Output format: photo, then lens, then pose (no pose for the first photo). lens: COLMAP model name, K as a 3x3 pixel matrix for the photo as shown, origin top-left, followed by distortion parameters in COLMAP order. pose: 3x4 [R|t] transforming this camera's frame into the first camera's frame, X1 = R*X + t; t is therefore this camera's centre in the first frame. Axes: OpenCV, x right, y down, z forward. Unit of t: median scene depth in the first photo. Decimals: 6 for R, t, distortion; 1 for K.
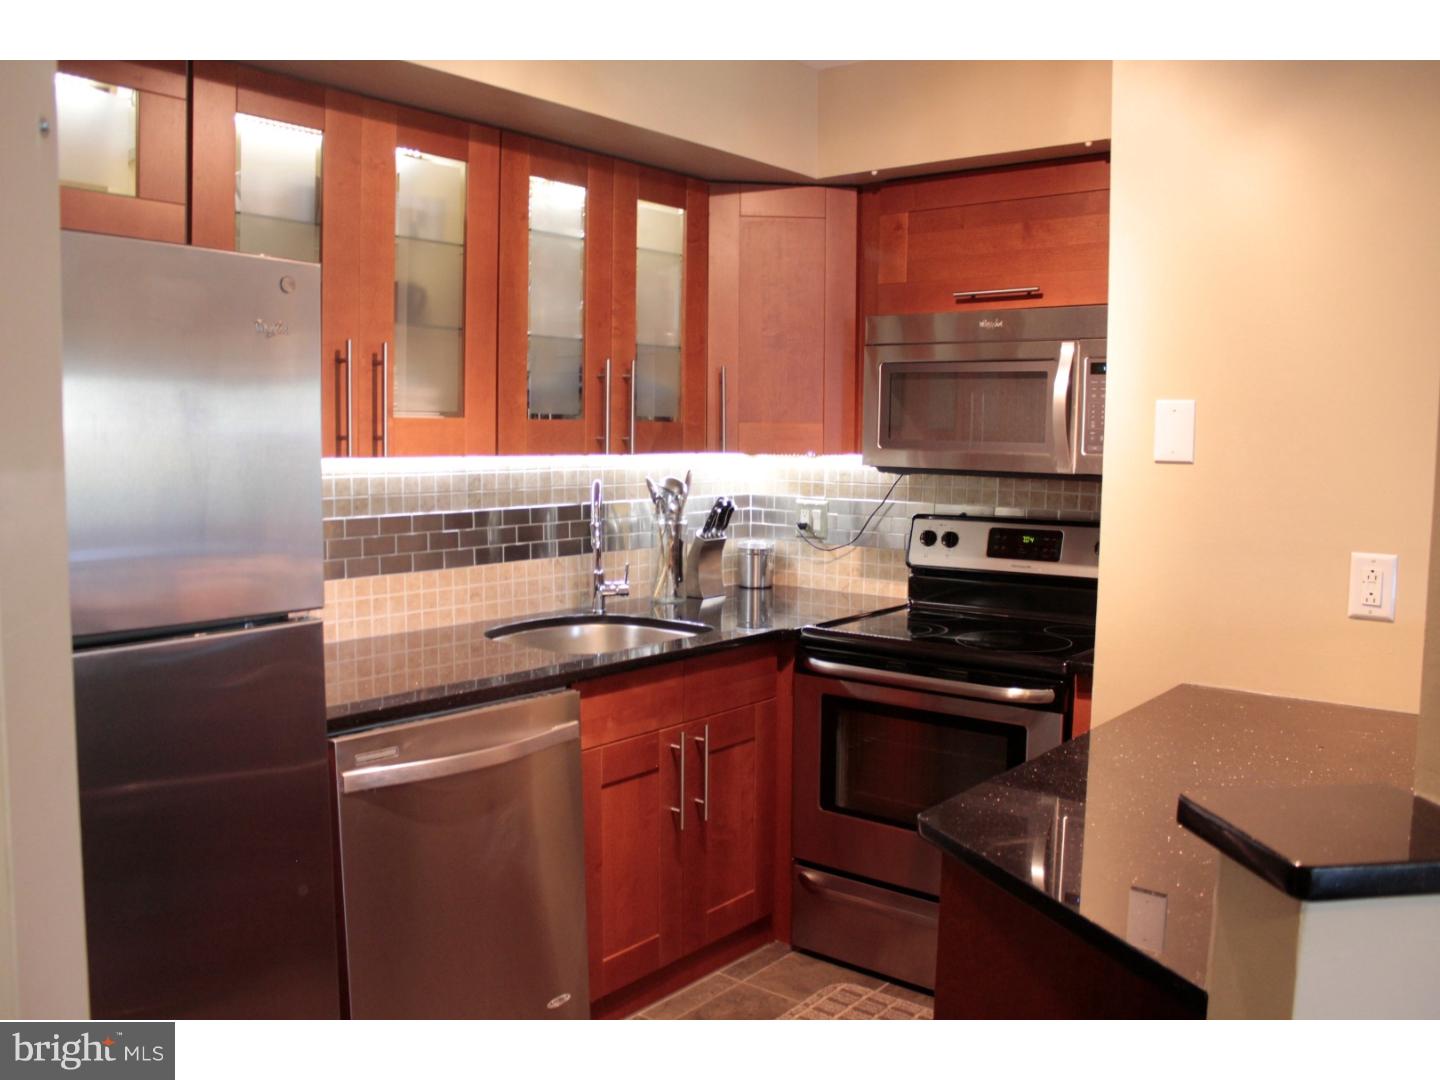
lens RADIAL K [[1191.3, 0, 720.0], [0, 1191.3, 540.0], [0, 0, 1]] dist [-0.169154, 0.150463]
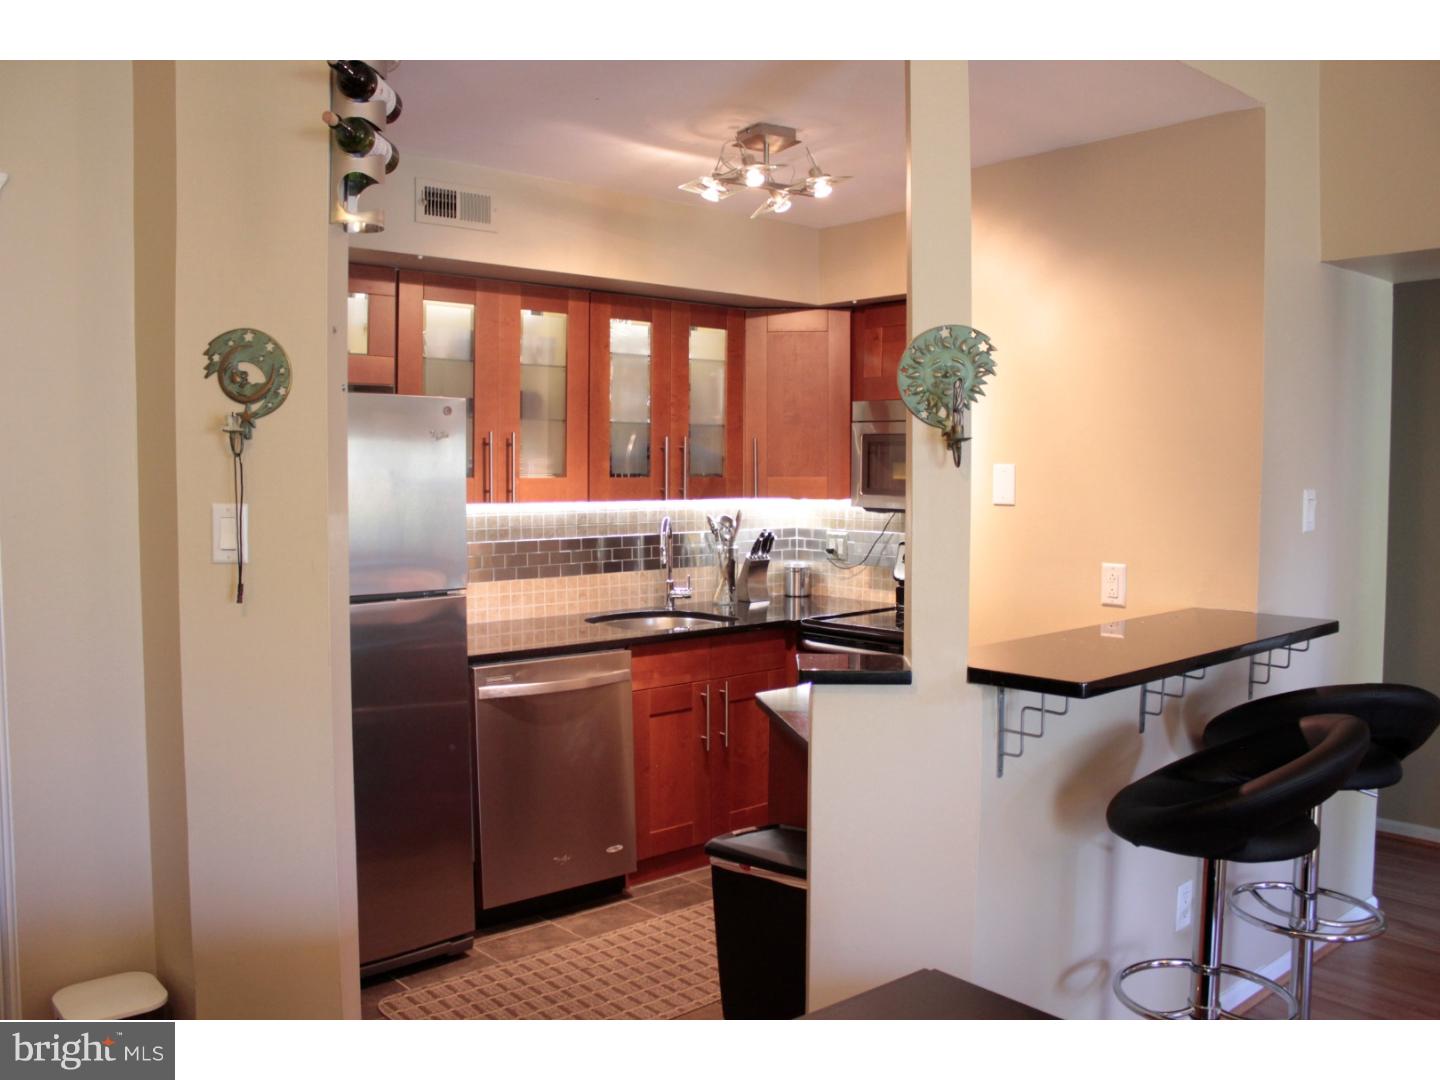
lens RADIAL K [[1191.3, 0, 720.0], [0, 1191.3, 540.0], [0, 0, 1]] dist [-0.169154, 0.150463]
pose [[0.986479, 0.001894, -0.163875, 0.204542], [-0.006918, 0.999523, -0.030092, 0.021272], [0.163740, 0.030819, 0.986022, -0.434647]]
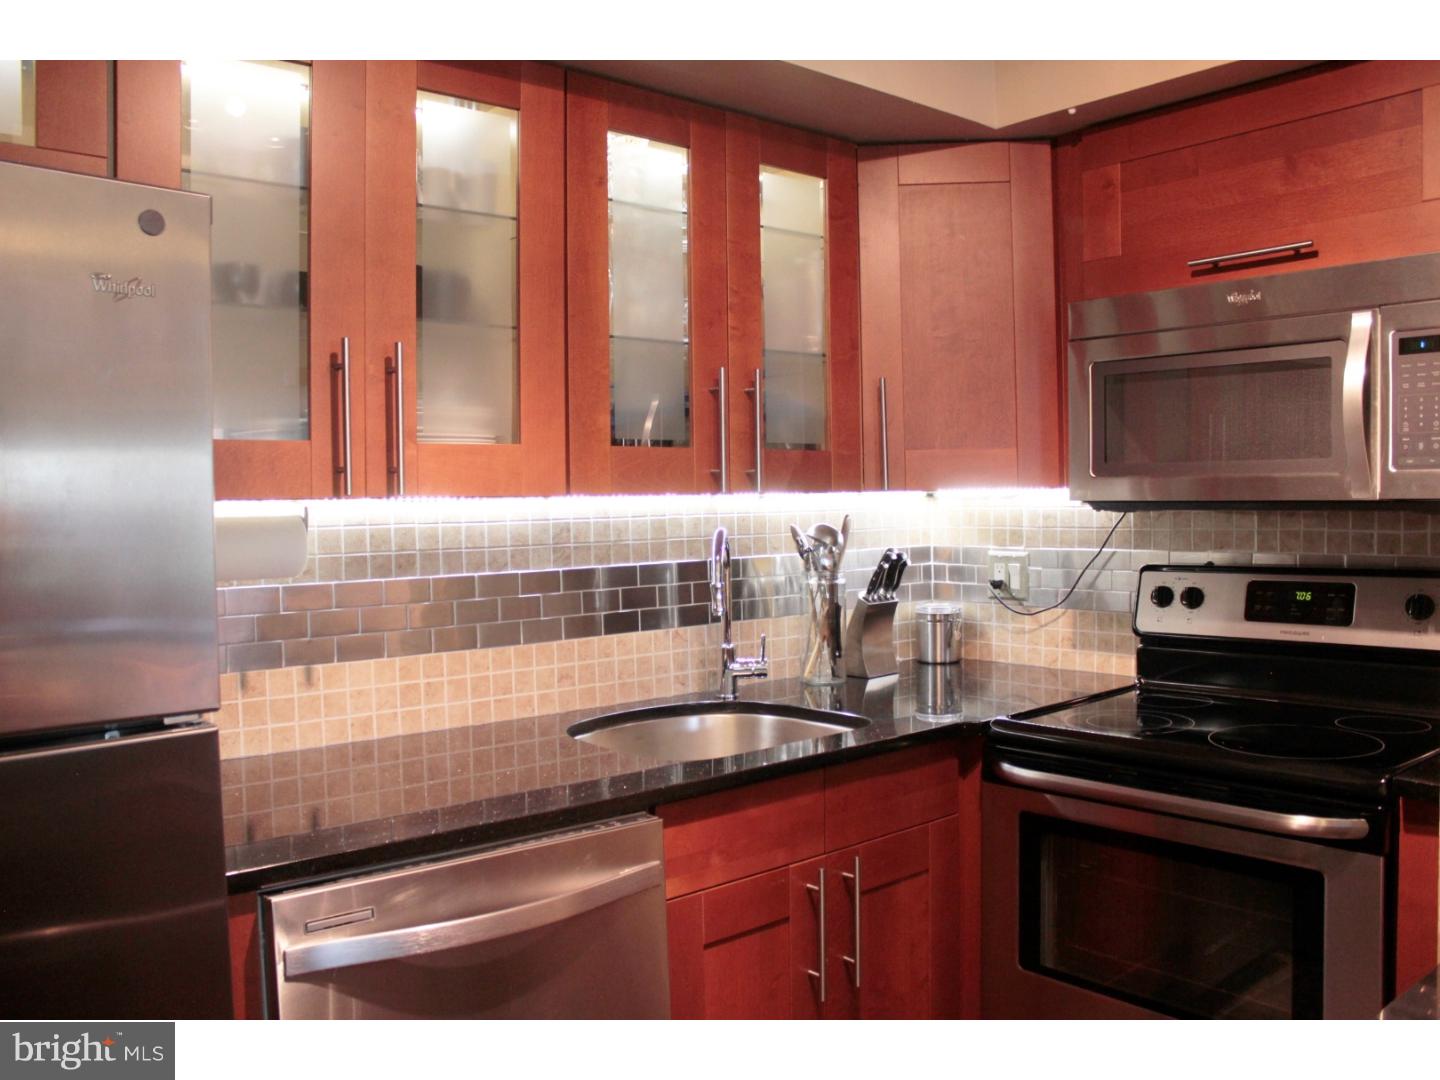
lens RADIAL K [[1191.3, 0, 720.0], [0, 1191.3, 540.0], [0, 0, 1]] dist [-0.169154, 0.150463]
pose [[0.983794, -0.020688, -0.178107, 0.035199], [0.010816, 0.998360, -0.056222, 0.001156], [0.178978, 0.053384, 0.982404, 0.241800]]
